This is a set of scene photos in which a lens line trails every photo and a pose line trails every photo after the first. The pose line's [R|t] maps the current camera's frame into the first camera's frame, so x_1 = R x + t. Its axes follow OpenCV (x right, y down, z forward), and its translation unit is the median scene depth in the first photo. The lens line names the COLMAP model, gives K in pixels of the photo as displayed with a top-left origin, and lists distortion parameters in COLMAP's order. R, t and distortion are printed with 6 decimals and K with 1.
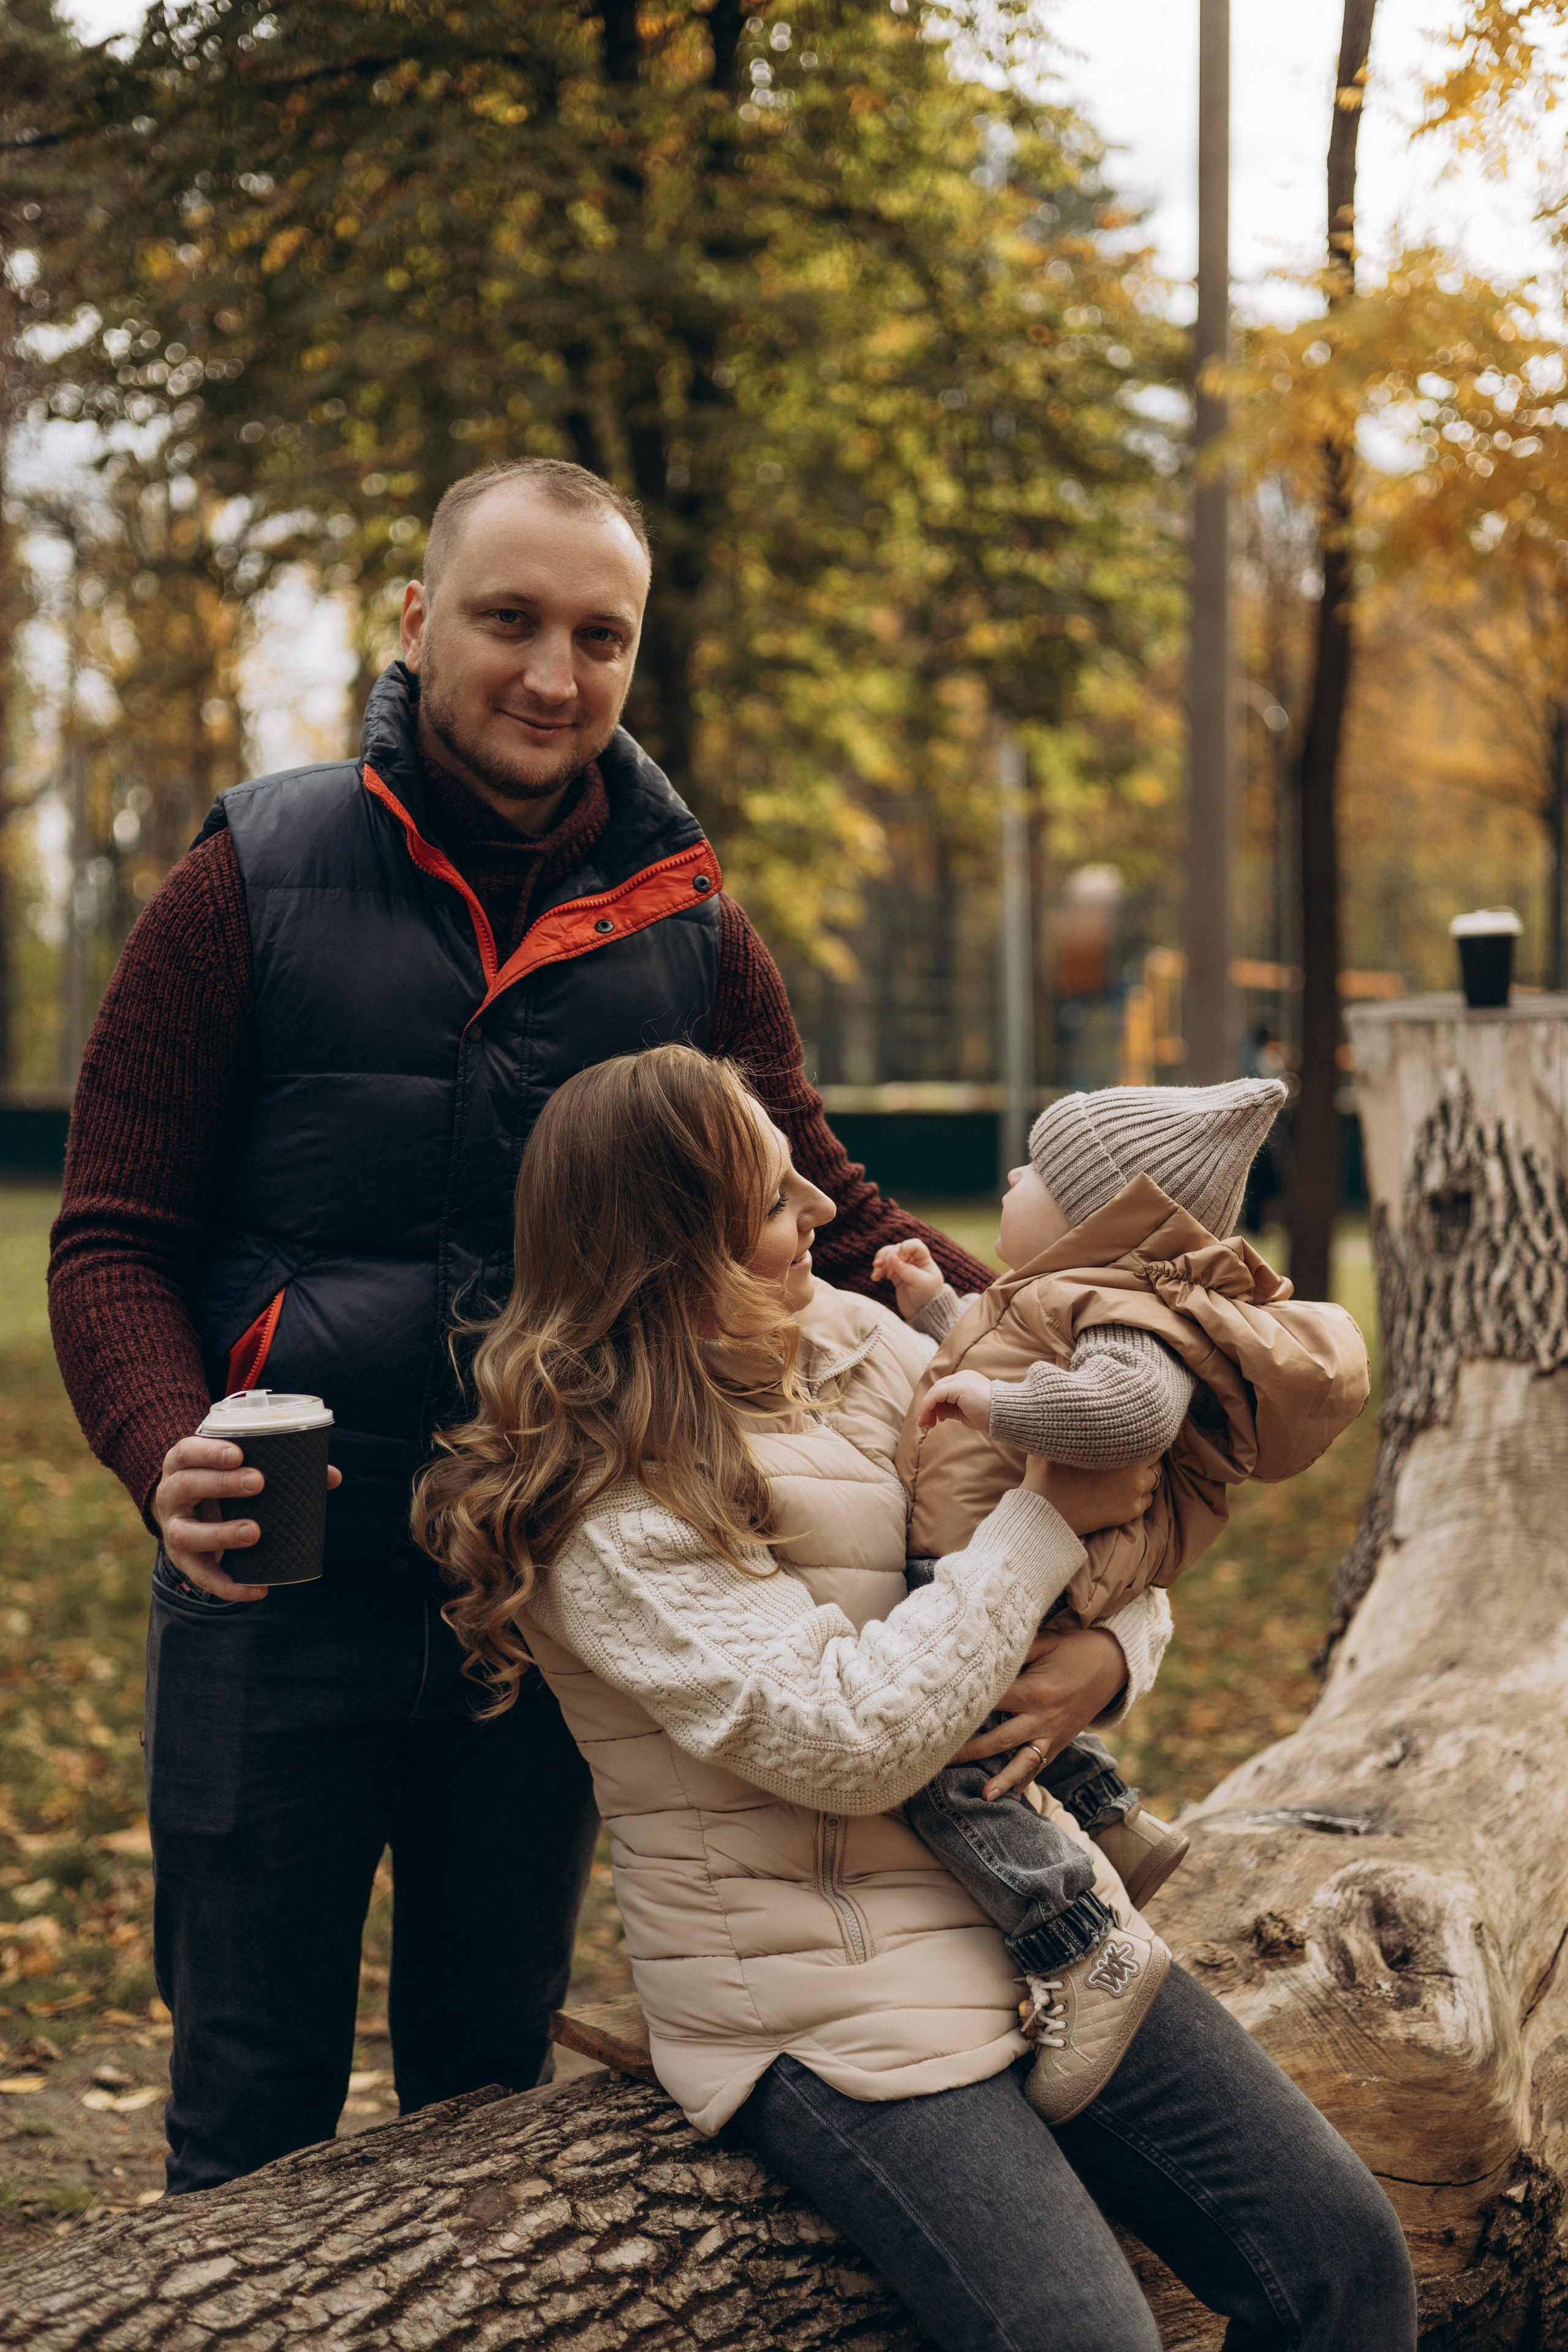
lens RADIAL K [[3273.3, 0, 781.9], [0, 3273.3, 1170.3], [0, 0, 1]] dist [0.016711, -0.048060]
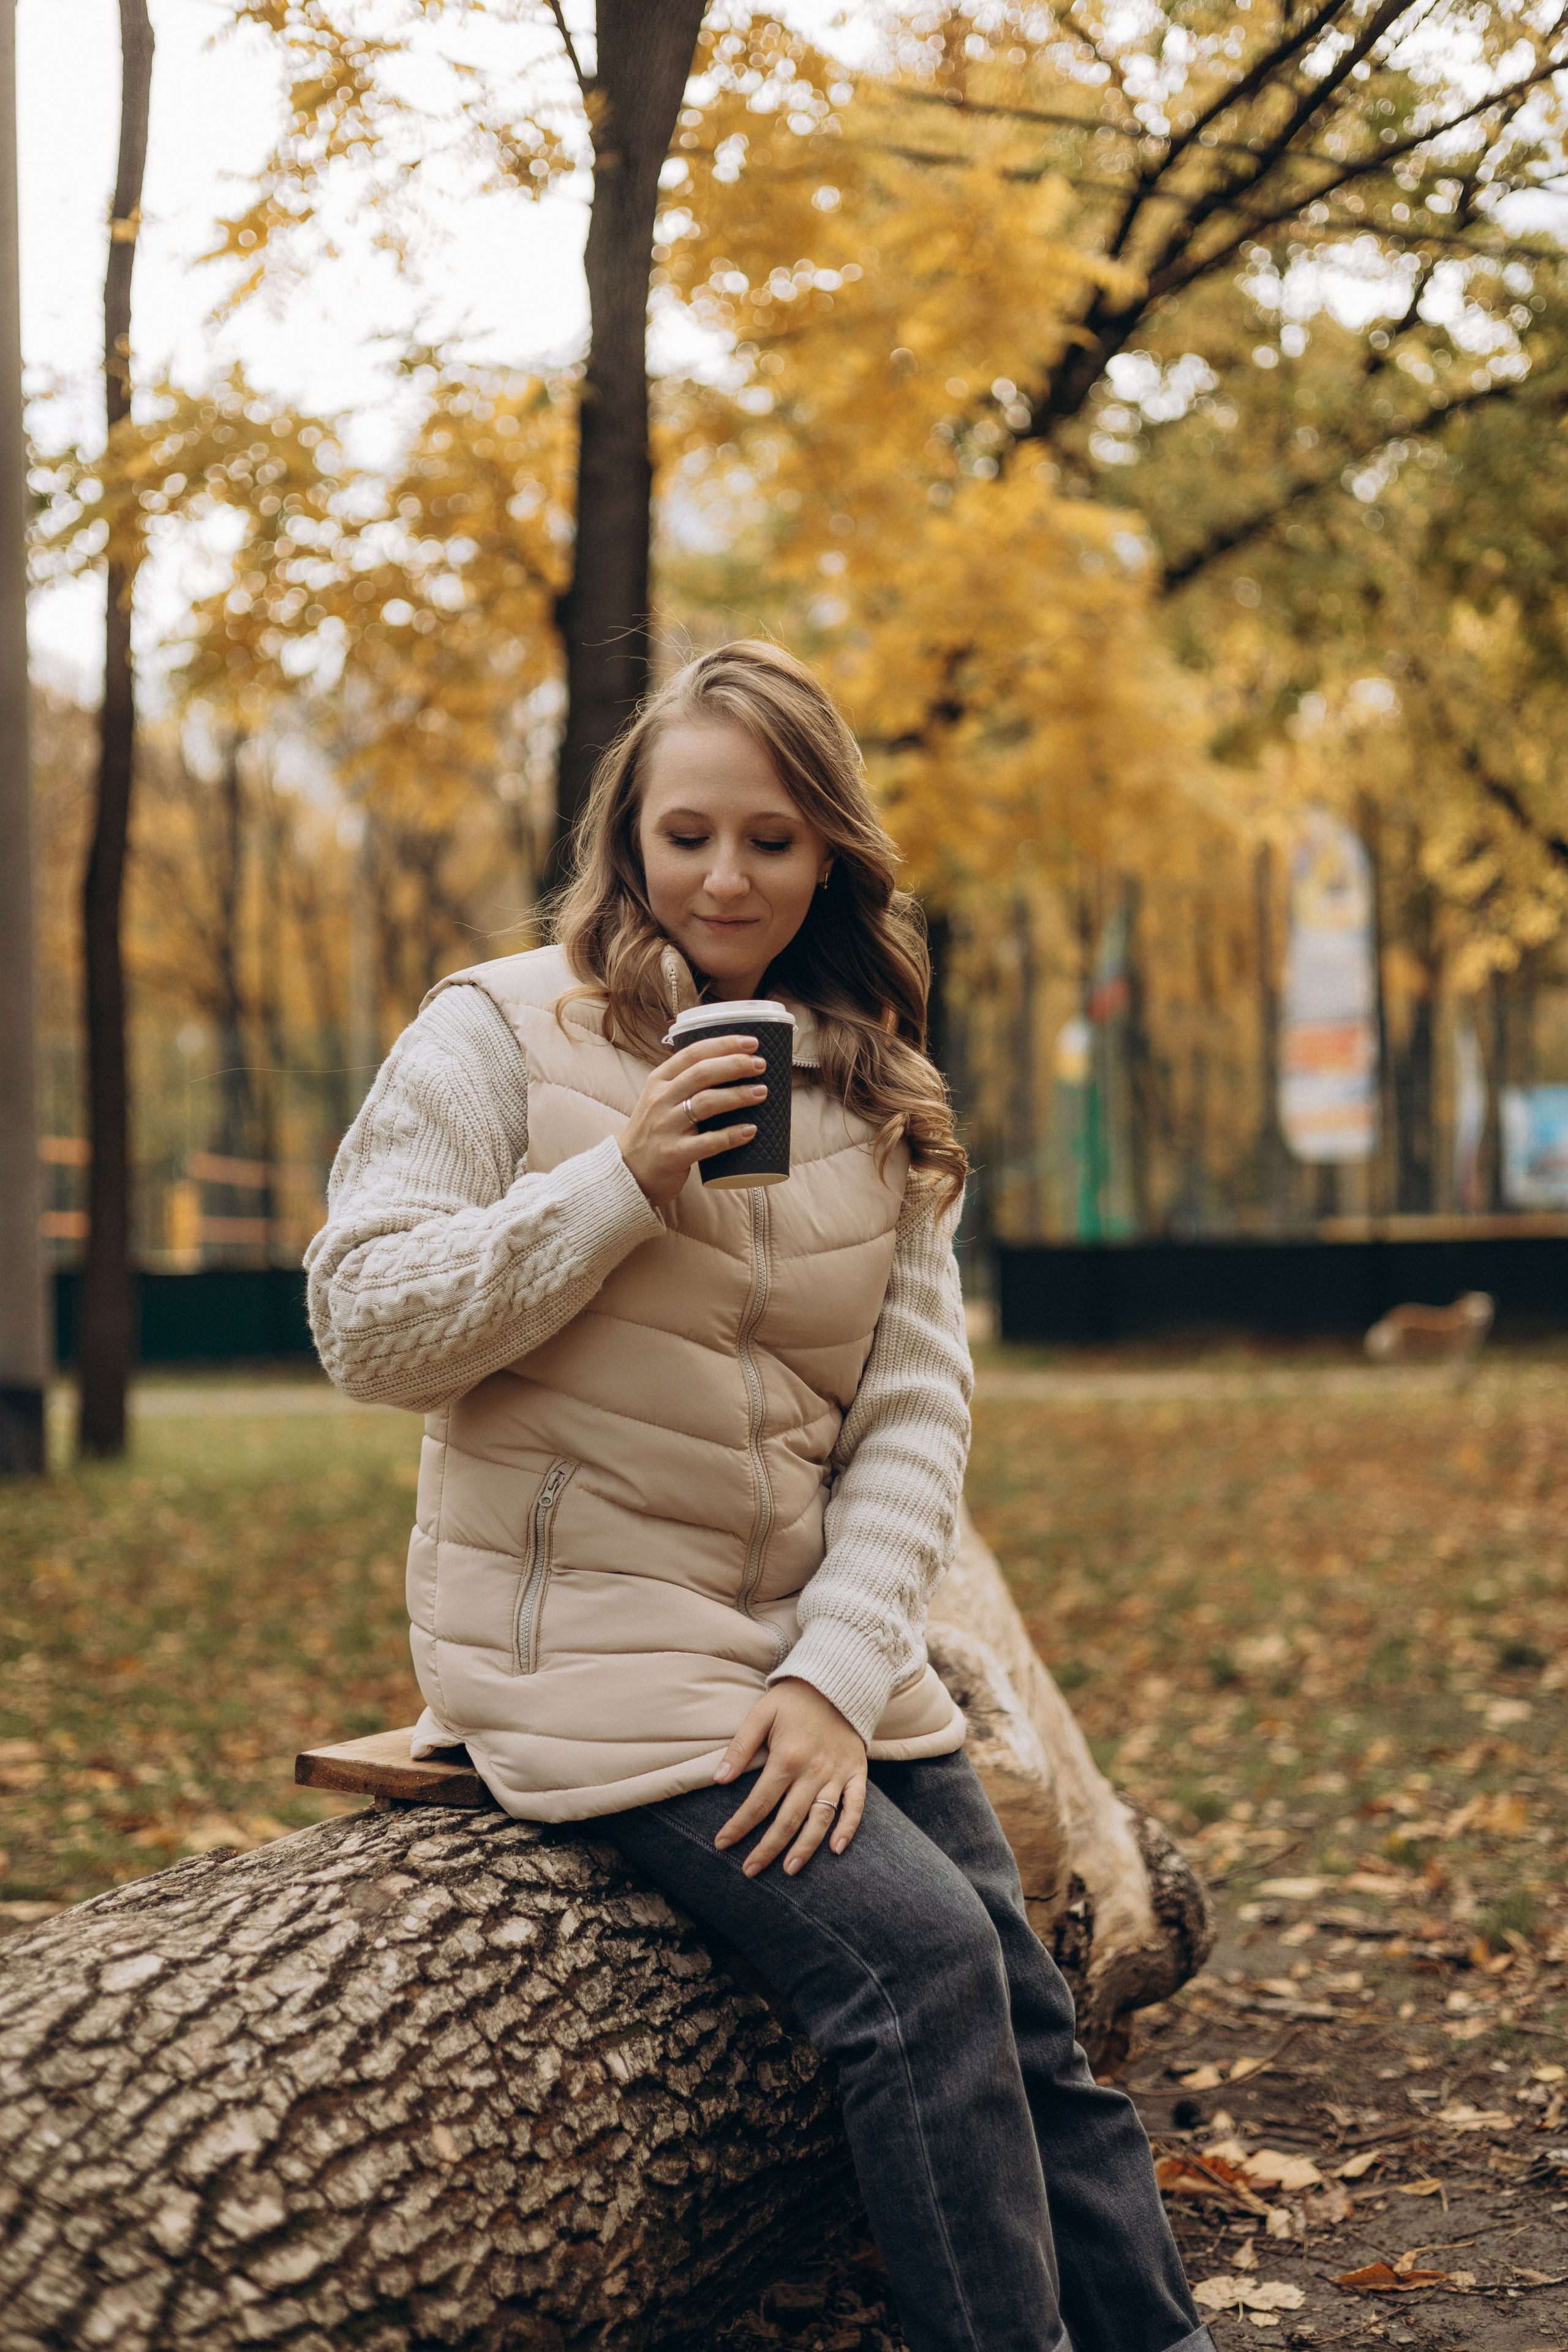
lens RADIAL K [[3276.5, 0, 784.0], [0, 3276.5, 1176.0], [0, 0, 1]] dist [0.004696, -0.003298]
pose [[0.919143, -0.009400, 0.393813, -0.339076], [0.030857, 0.998361, -0.048190, 0.149119], [-0.392714, 0.056445, 0.917927, 0.059397]]
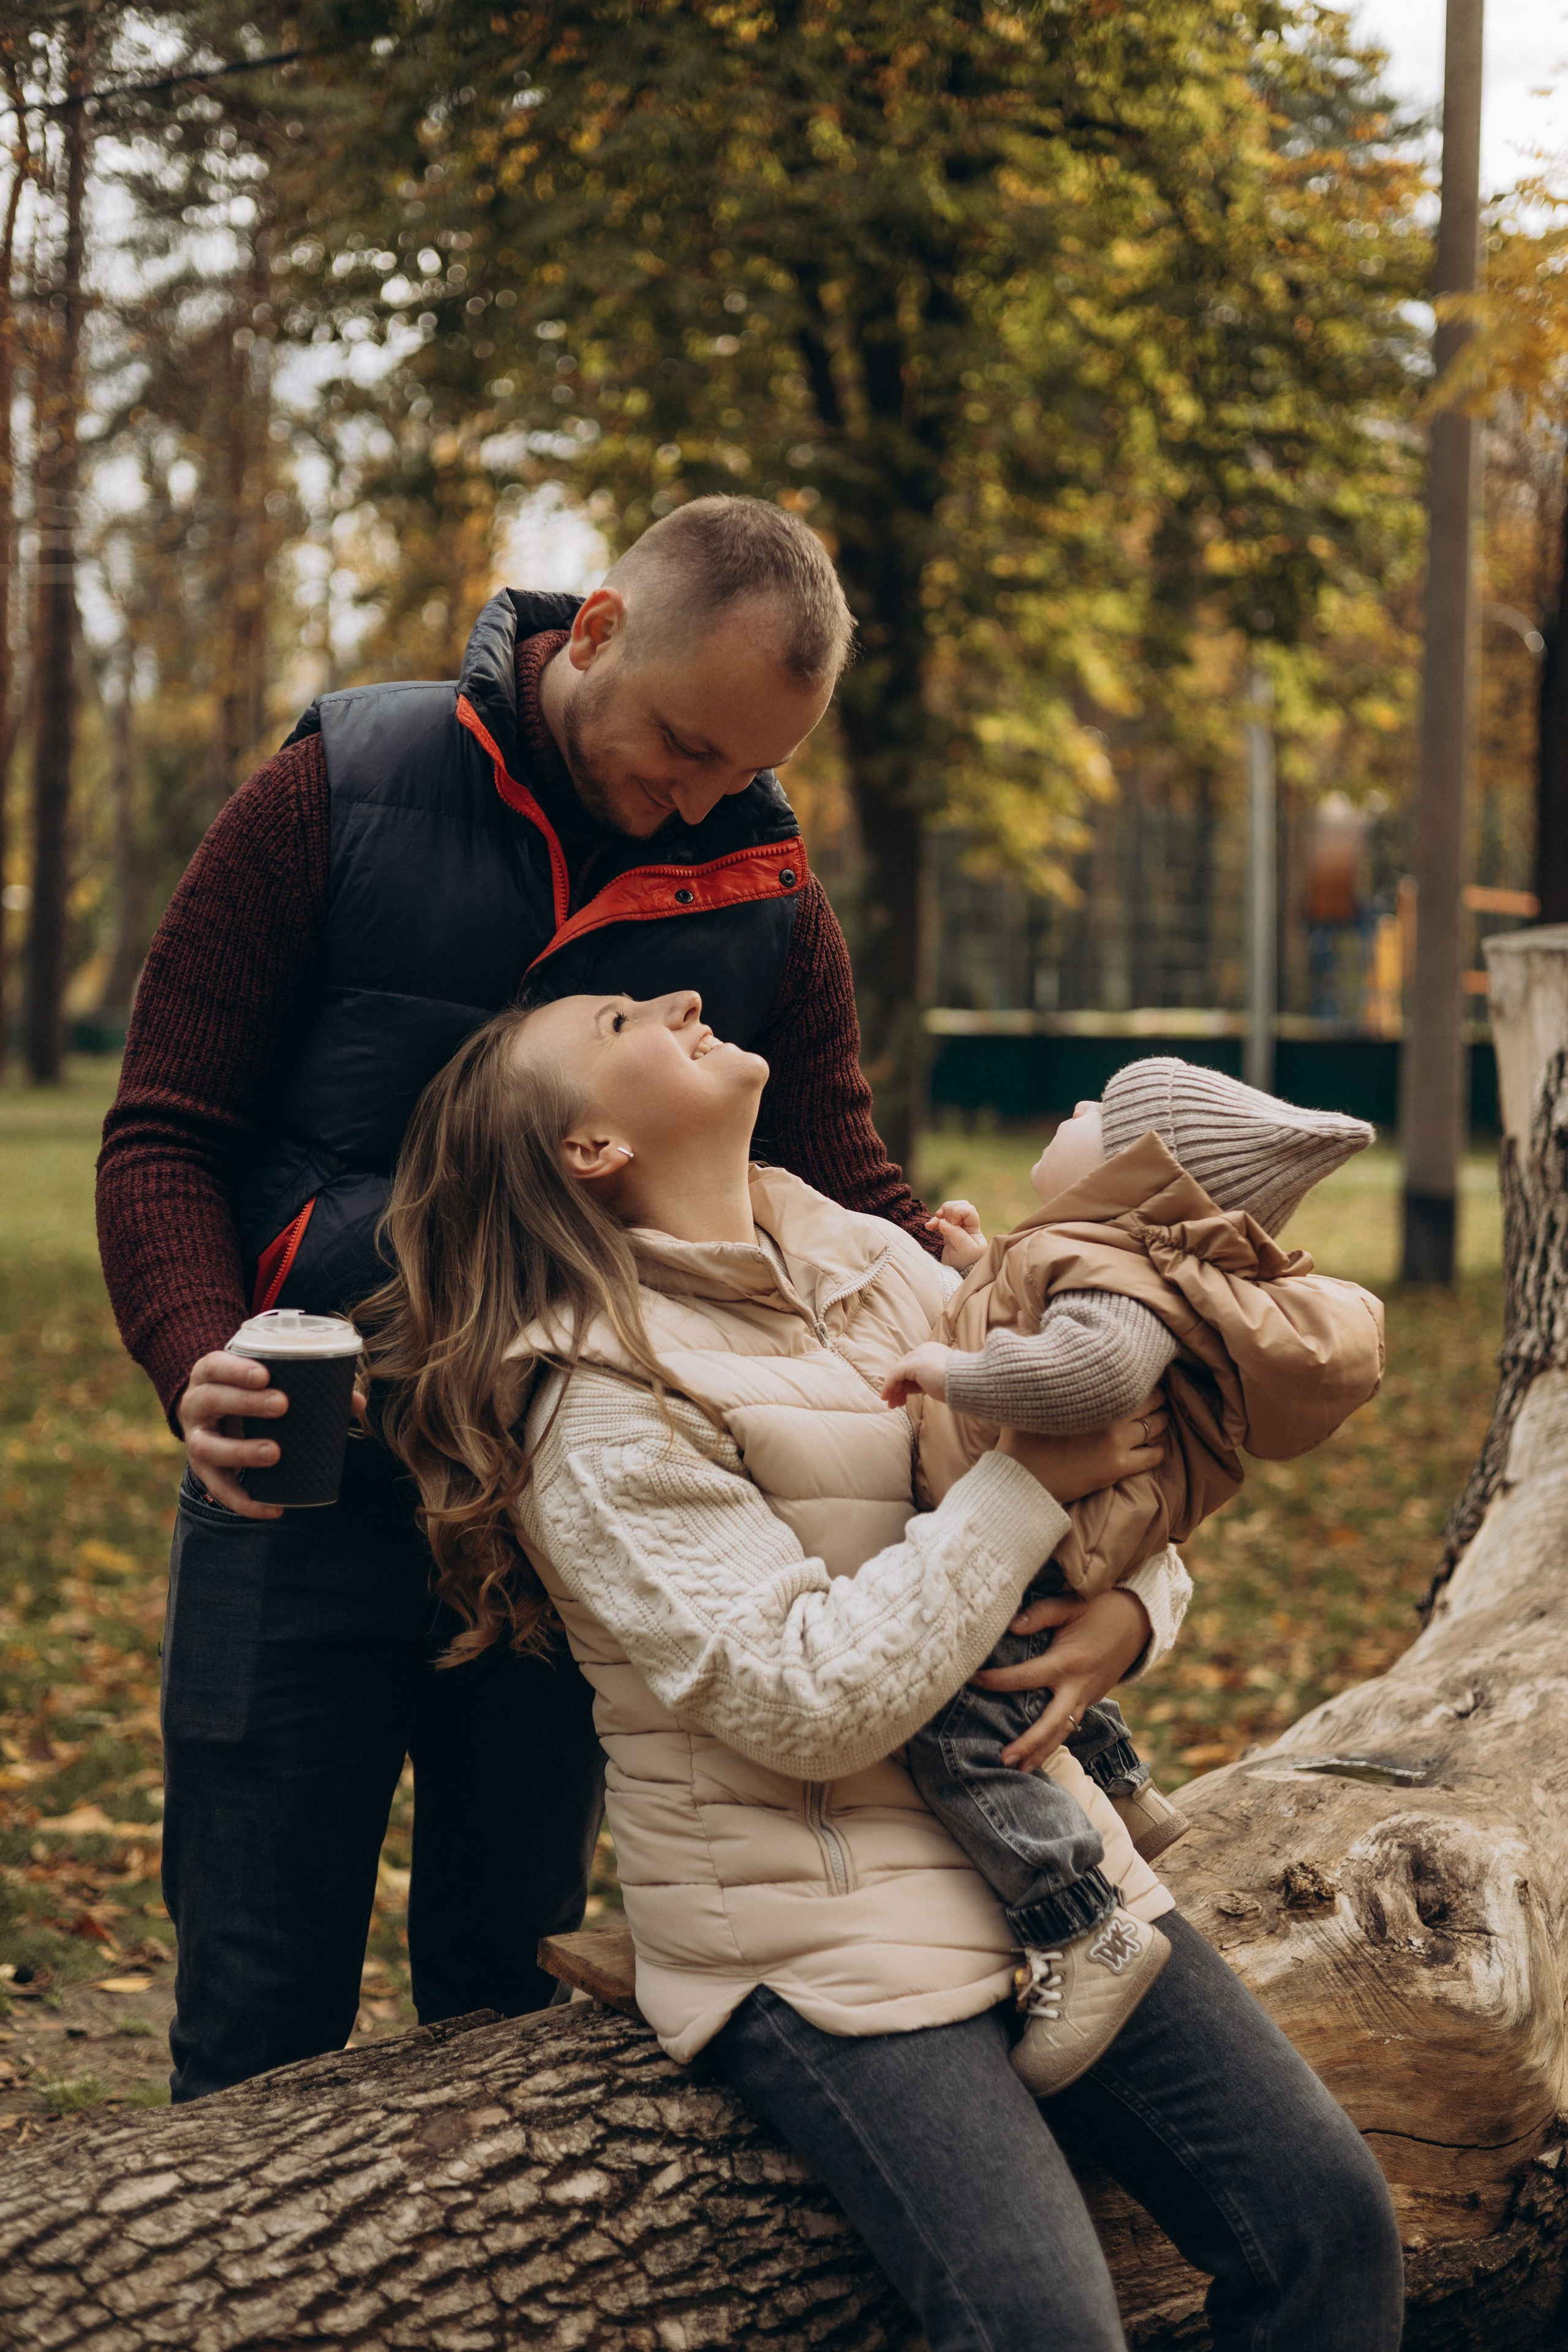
lens RADIAL K [[3273.3, 0, 781.9], [0, 3273.3, 1170.3], [0, 0, 1]] dist [0.016711, -0.048060]
pose [[0.996880, 0.018725, -0.076676, 0.080228], [-0.016866, 0.999550, 0.024826, -0.001673], [0.077107, -0.023455, 0.996747, 0.024314]]
